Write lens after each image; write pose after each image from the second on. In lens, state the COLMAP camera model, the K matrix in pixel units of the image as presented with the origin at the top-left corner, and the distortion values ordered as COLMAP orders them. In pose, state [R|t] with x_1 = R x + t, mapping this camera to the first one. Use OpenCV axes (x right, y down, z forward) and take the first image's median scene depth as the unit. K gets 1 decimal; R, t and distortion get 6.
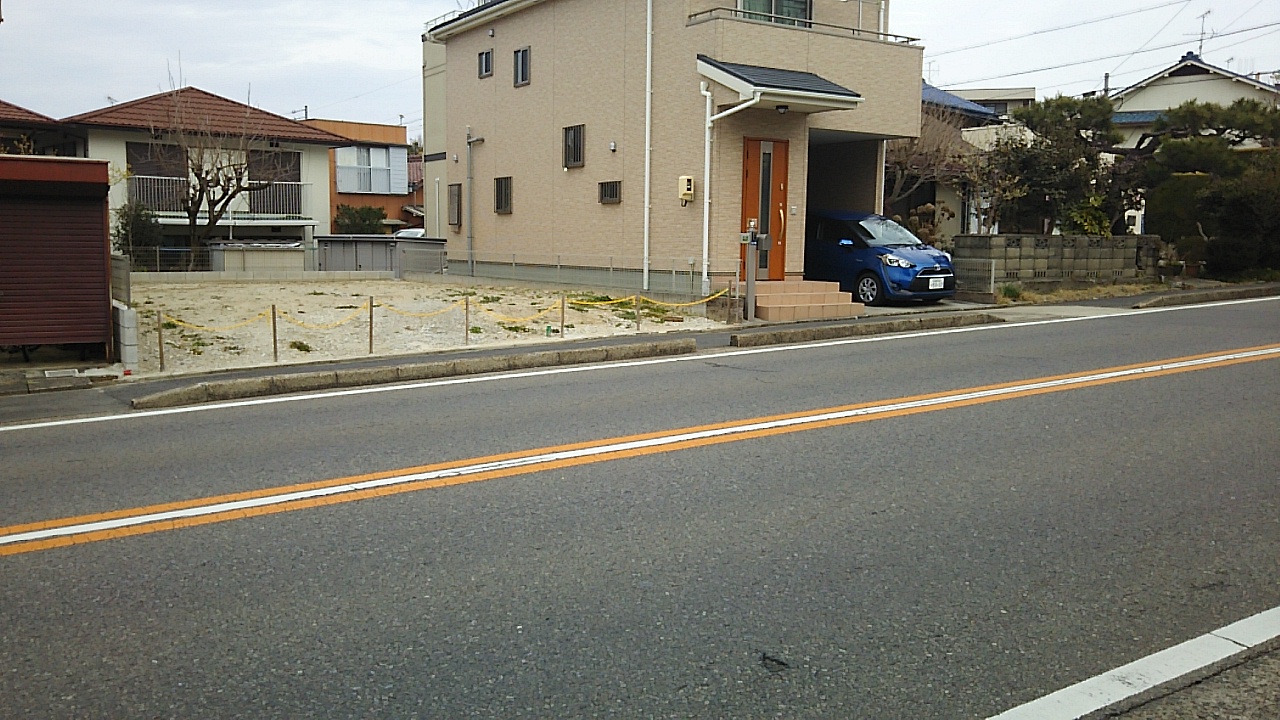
lens RADIAL K [[1122.6, 0, 632.0], [0, 1122.6, 369.3], [0, 0, 1]] dist [-0.015642, -0.020650]
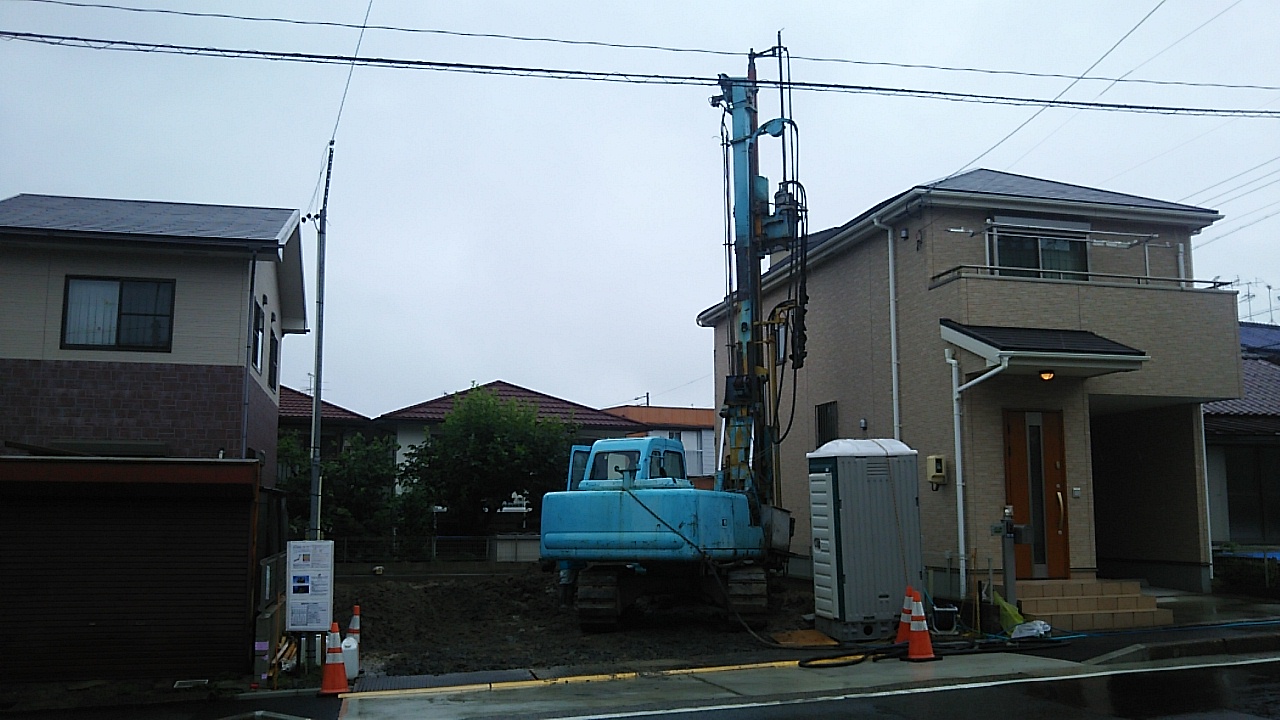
lens RADIAL K [[1122.6, 0, 635.5], [0, 1122.6, 364.2], [0, 0, 1]] dist [-0.015642, -0.020650]
pose [[0.948823, -0.054463, -0.311076, 0.097710], [-0.024176, 0.969600, -0.243499, -0.024712], [0.314881, 0.238558, 0.918662, 0.117409]]
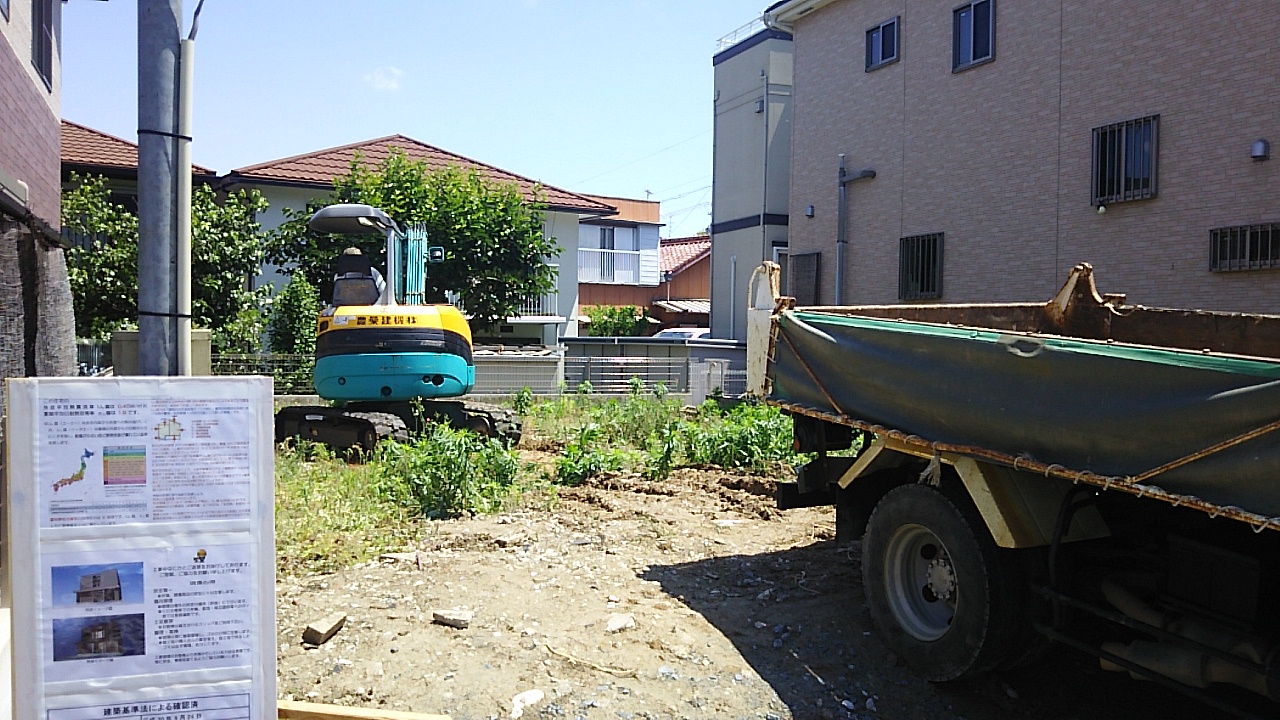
lens RADIAL K [[1122.6, 0, 633.8], [0, 1122.6, 368.5], [0, 0, 1]] dist [-0.015642, -0.020650]
pose [[0.985613, 0.005974, -0.168913, -0.206201], [-0.021003, 0.995958, -0.087332, -0.068939], [0.167708, 0.089623, 0.981754, 0.555171]]
